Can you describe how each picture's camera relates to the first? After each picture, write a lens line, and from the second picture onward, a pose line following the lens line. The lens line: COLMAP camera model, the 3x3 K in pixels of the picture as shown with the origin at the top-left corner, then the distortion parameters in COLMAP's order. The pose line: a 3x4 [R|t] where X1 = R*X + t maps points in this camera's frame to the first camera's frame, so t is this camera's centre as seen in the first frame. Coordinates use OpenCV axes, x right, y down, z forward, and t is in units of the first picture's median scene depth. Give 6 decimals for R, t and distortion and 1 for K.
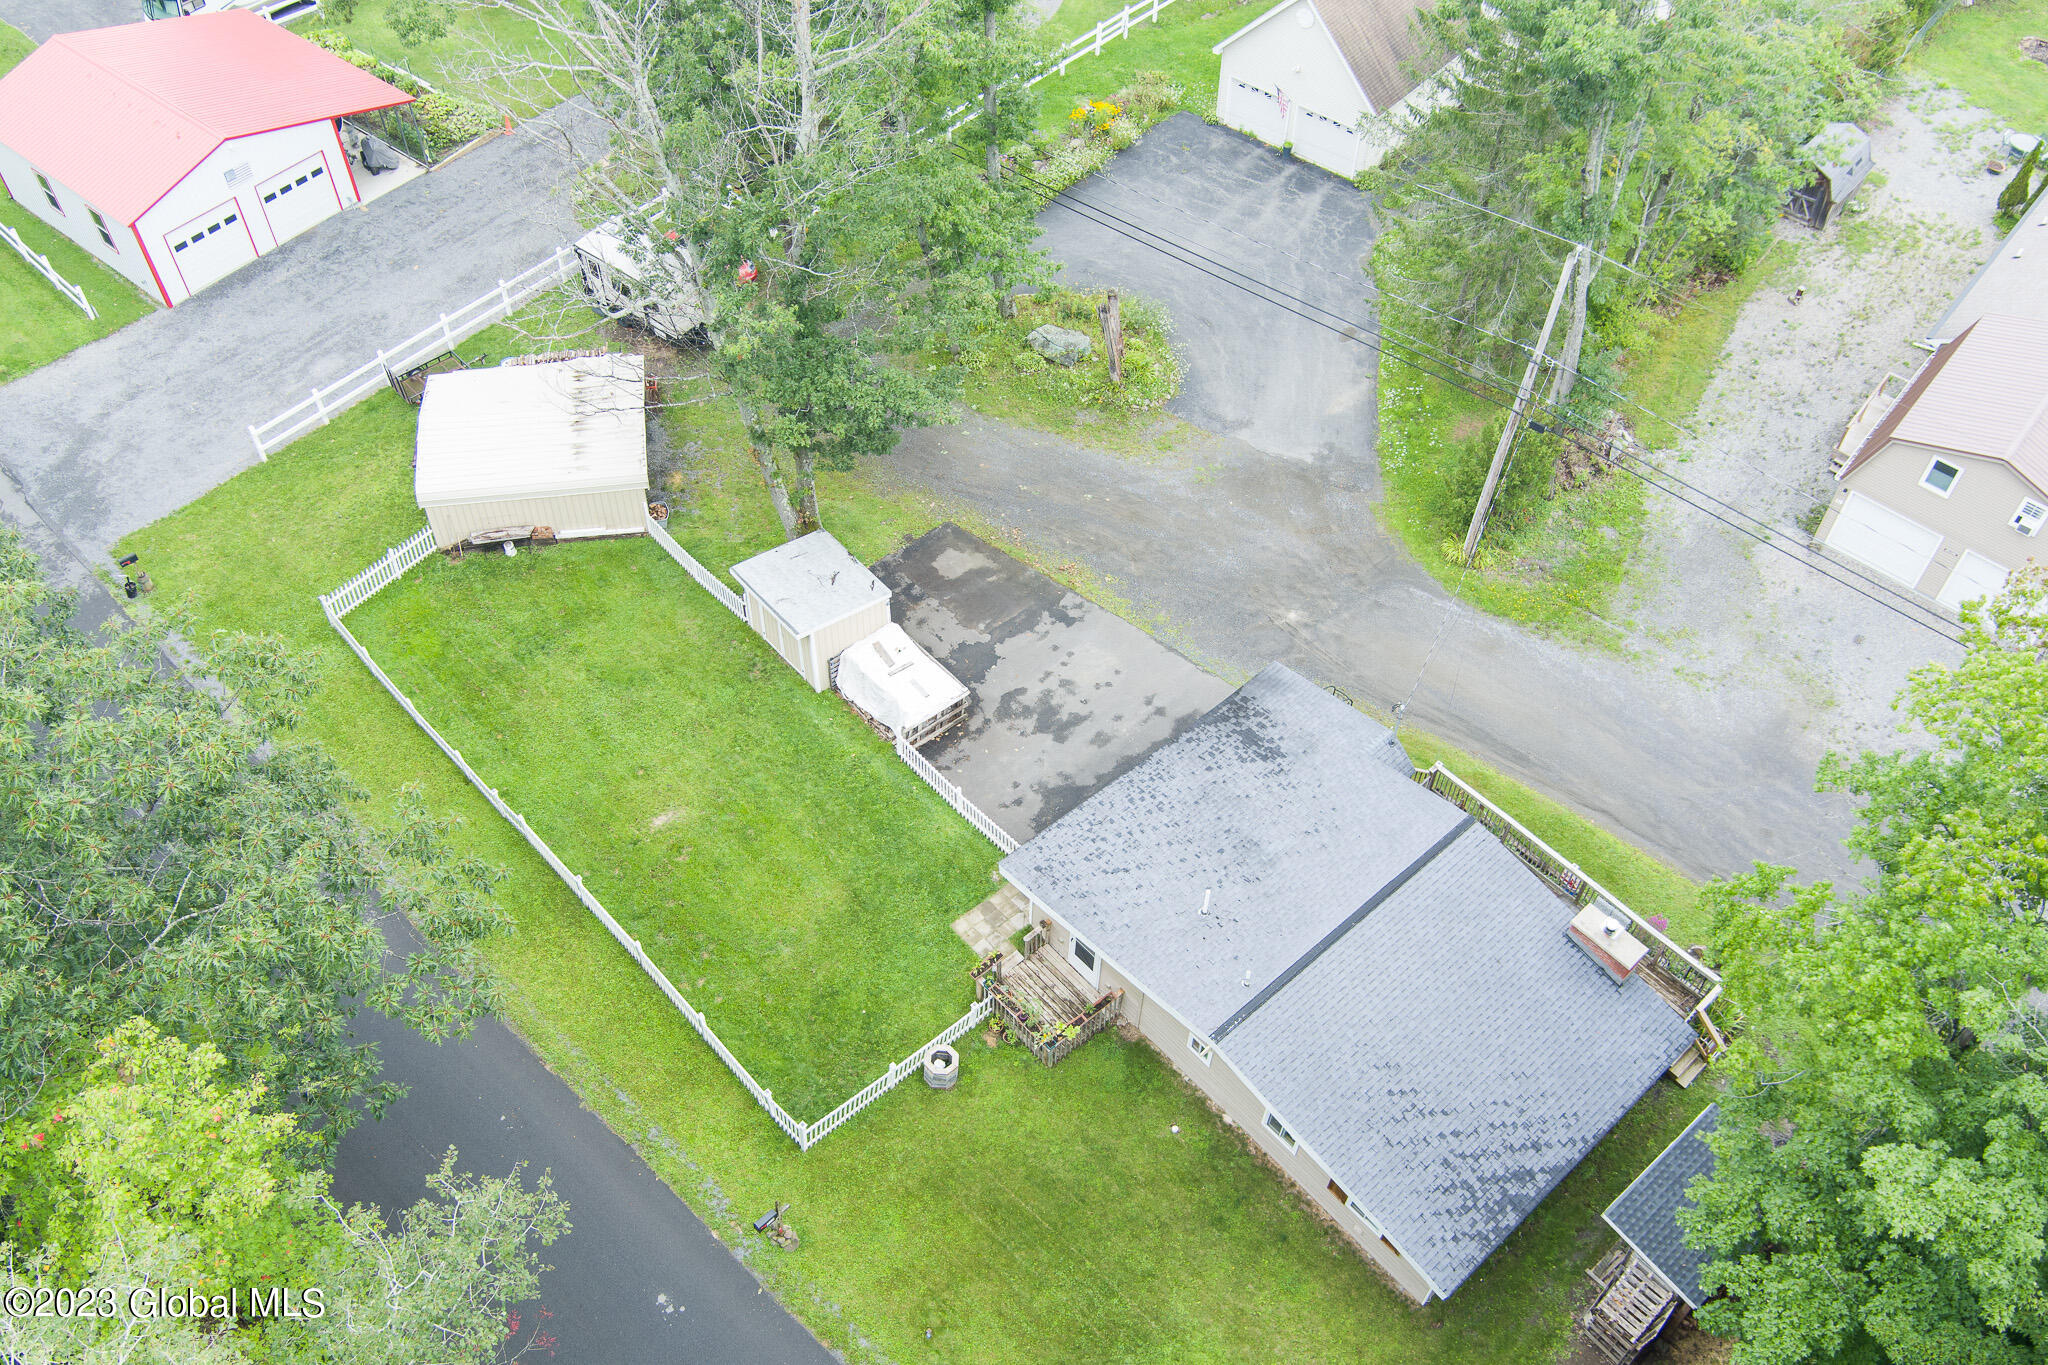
lens RADIAL K [[1665.7, 0, 1016.8], [0, 1665.7, 685.7], [0, 0, 1]] dist [-0.076406, 0.019633]
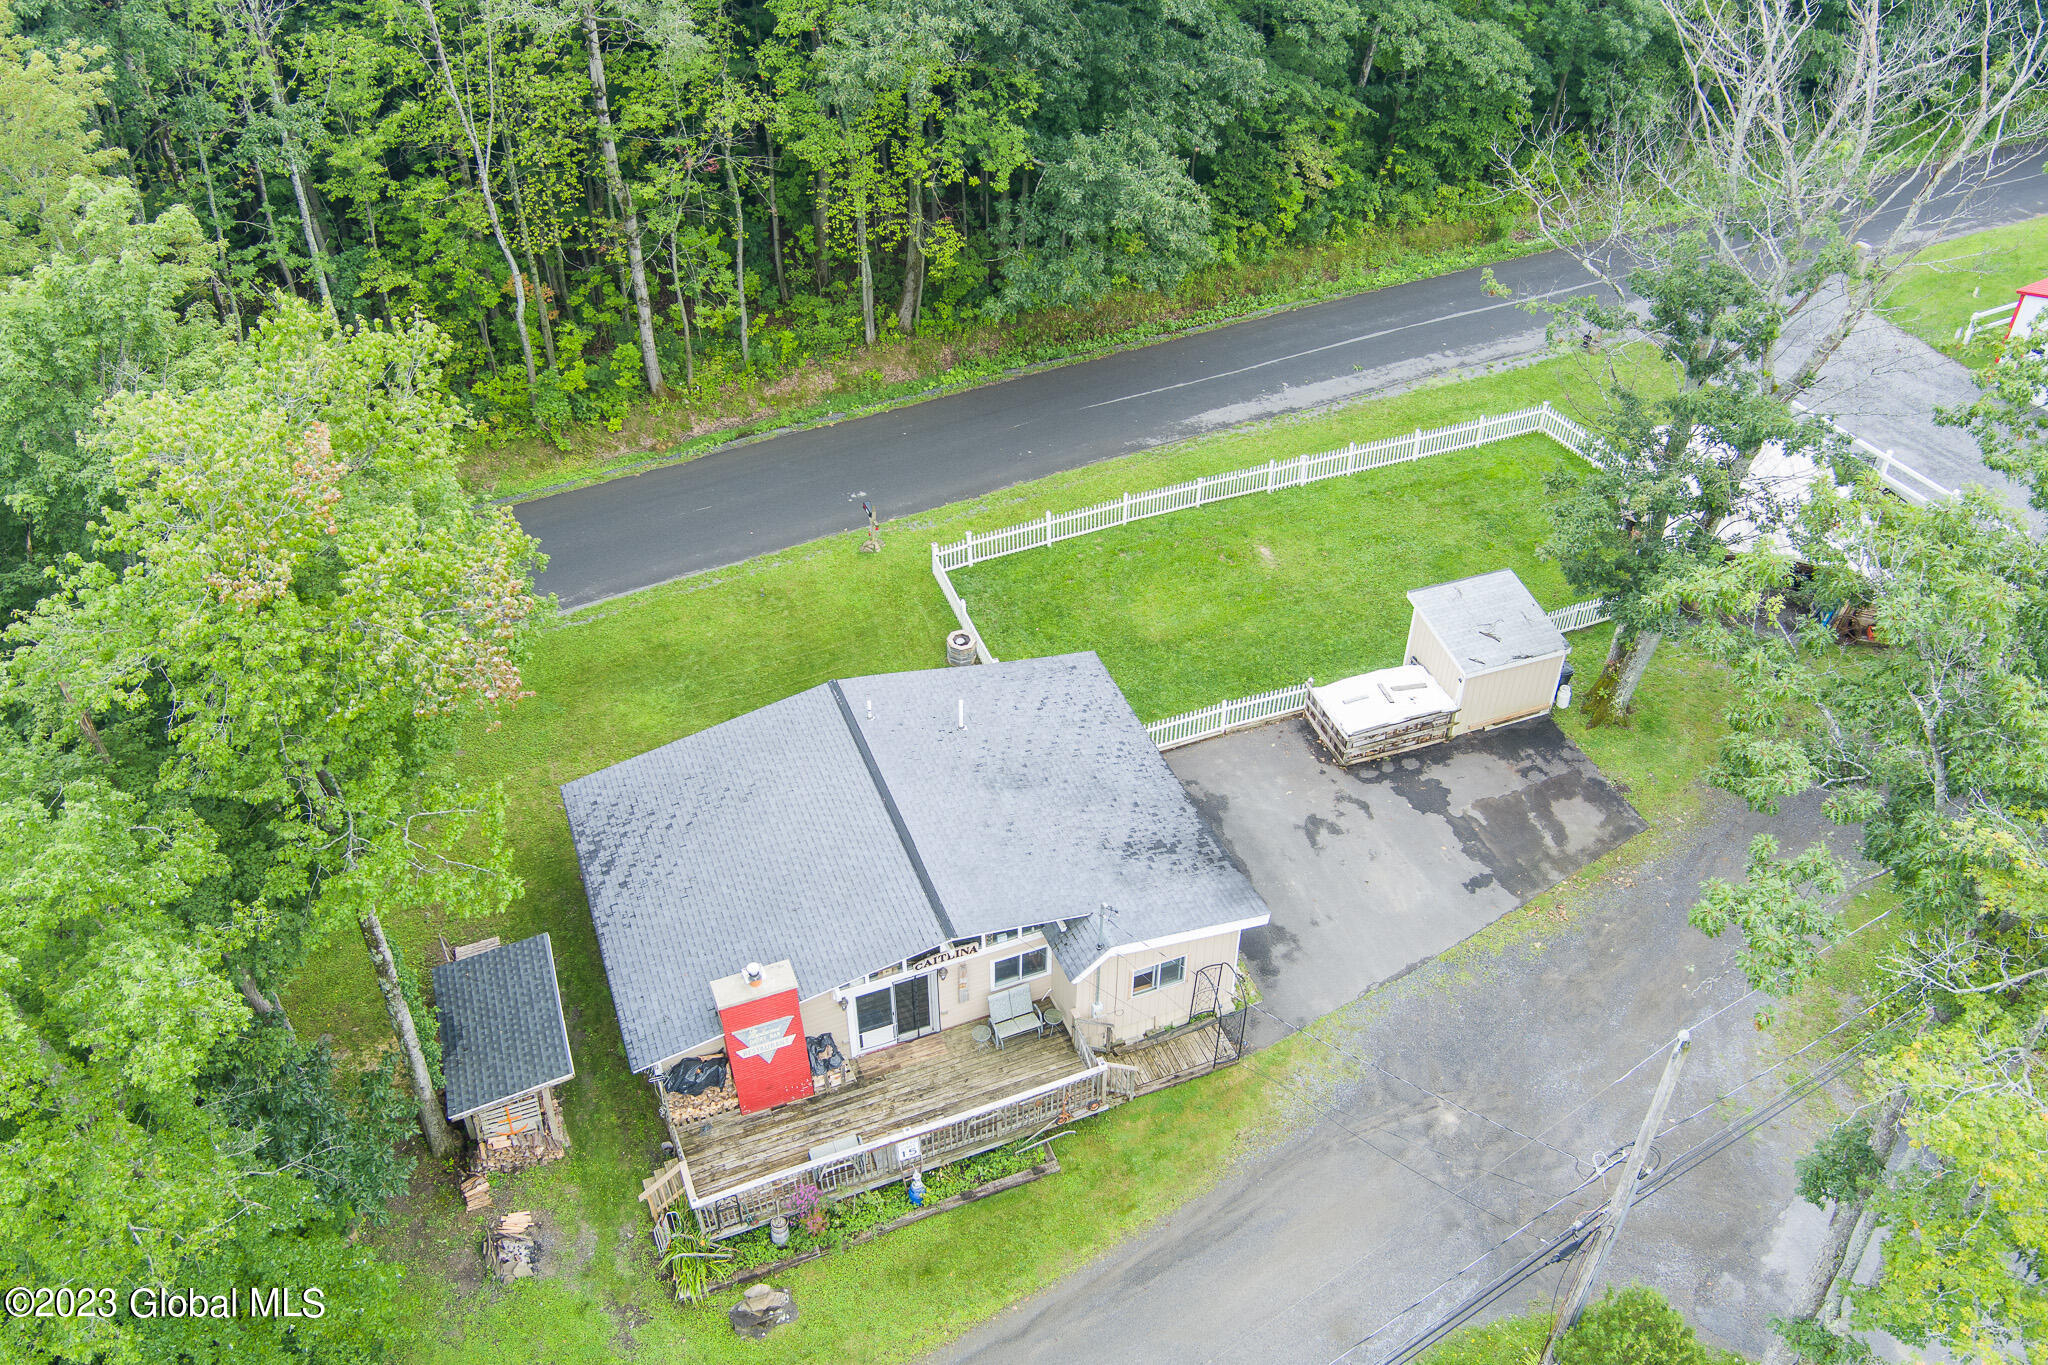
lens RADIAL K [[1665.7, 0, 1016.3], [0, 1665.7, 687.4], [0, 0, 1]] dist [-0.076406, 0.019633]
pose [[-0.349670, 0.596690, -0.722282, 0.698781], [-0.717781, 0.324842, 0.615848, -0.449800], [0.602098, 0.733784, 0.314705, 0.554739]]
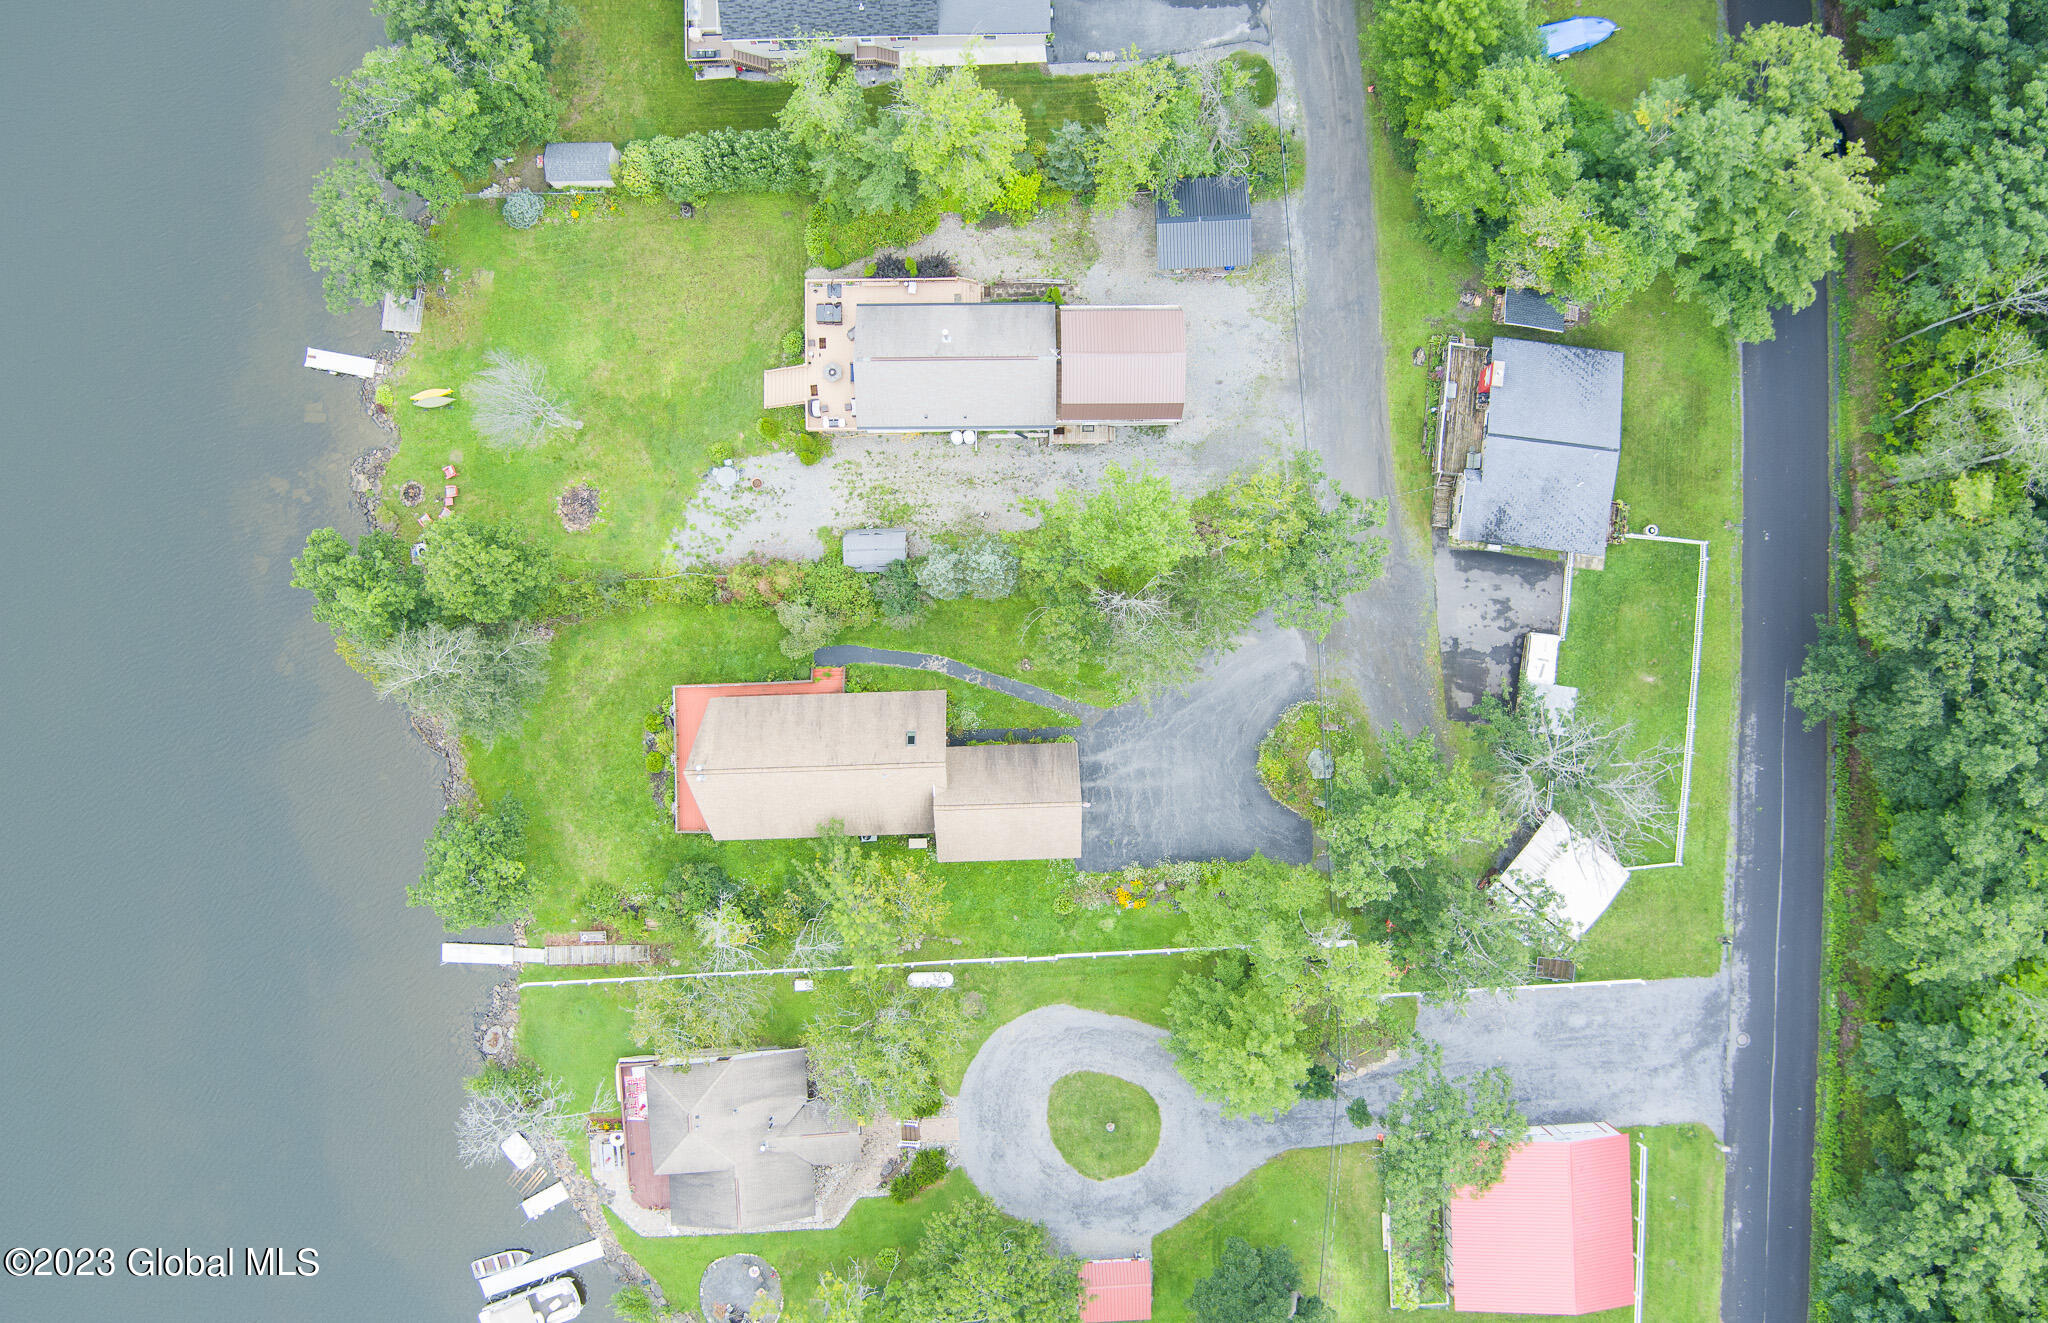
lens RADIAL K [[1654.4, 0, 1026.0], [0, 1654.4, 640.8], [0, 0, 1]] dist [-0.056166, -0.032500]
pose [[-0.666217, -0.745692, 0.009937, 0.434691], [0.567582, -0.498356, 0.655357, -2.014202], [-0.483742, 0.442250, 0.755254, -0.483281]]
